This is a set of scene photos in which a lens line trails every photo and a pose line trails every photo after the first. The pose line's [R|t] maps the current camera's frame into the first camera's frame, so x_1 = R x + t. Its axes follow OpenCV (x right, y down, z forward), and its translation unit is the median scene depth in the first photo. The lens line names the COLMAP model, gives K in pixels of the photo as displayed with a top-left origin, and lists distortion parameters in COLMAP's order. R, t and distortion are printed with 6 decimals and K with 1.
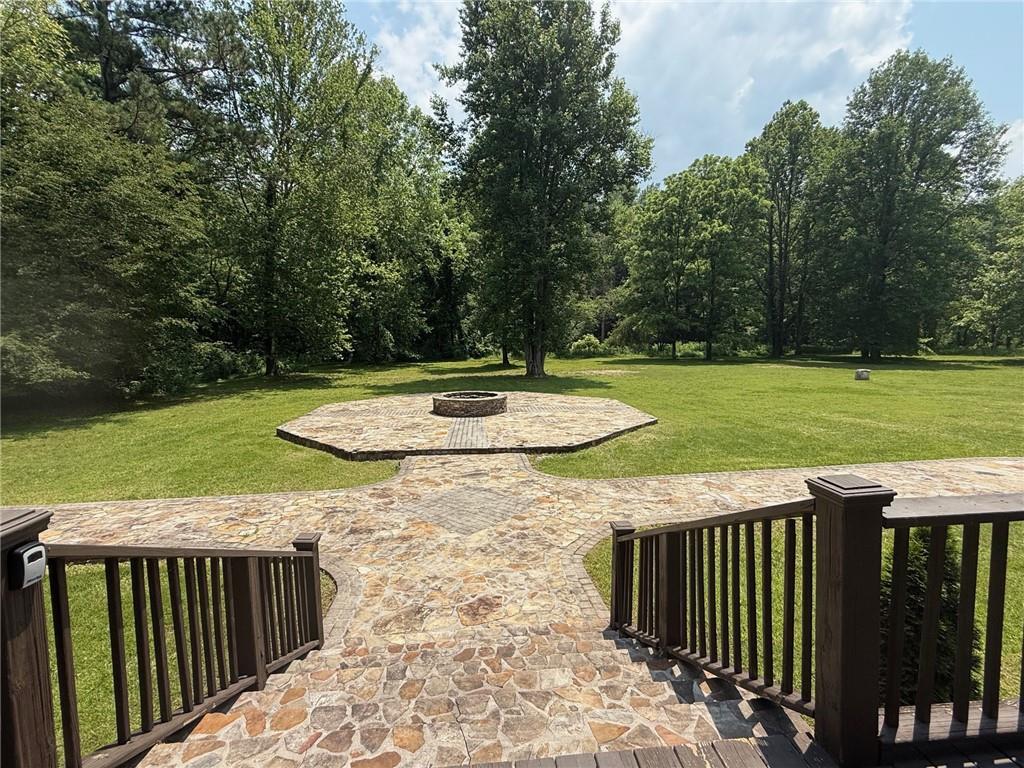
lens RADIAL K [[464.1, 0, 504.8], [0, 464.1, 395.1], [0, 0, 1]] dist [-0.004378, 0.000918]
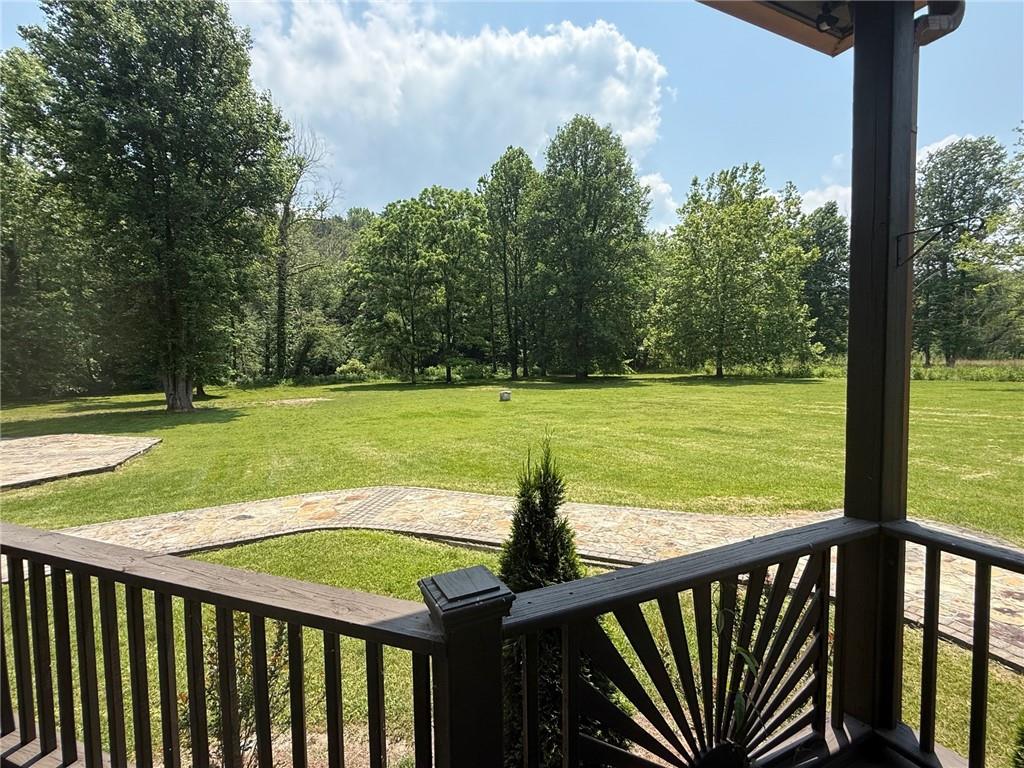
lens RADIAL K [[464.1, 0, 515.6], [0, 464.1, 383.4], [0, 0, 1]] dist [-0.004378, 0.000918]
pose [[0.948110, -0.026006, 0.316876, 0.377738], [0.050621, 0.996283, -0.069694, 0.002142], [-0.313886, 0.082118, 0.945903, 0.002338]]
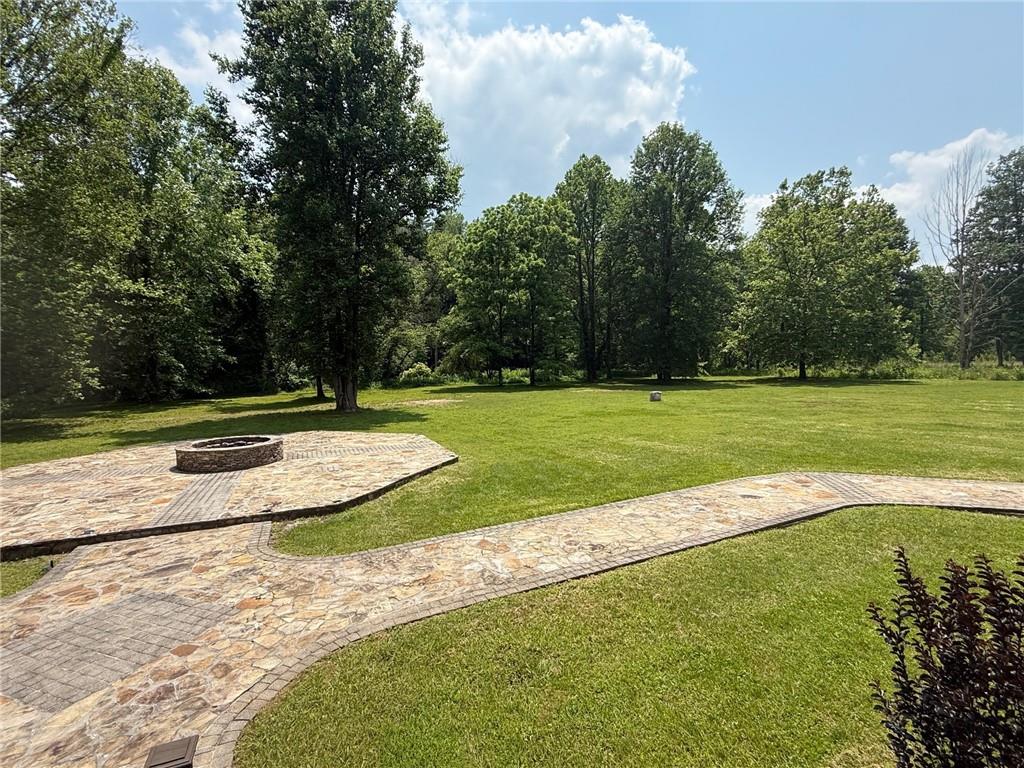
lens RADIAL K [[464.1, 0, 494.6], [0, 464.1, 398.8], [0, 0, 1]] dist [-0.004378, 0.000918]
pose [[0.952377, -0.036865, 0.302687, 0.063948], [0.052511, 0.997663, -0.043713, -0.008659], [-0.300368, 0.057526, 0.952087, 0.057094]]
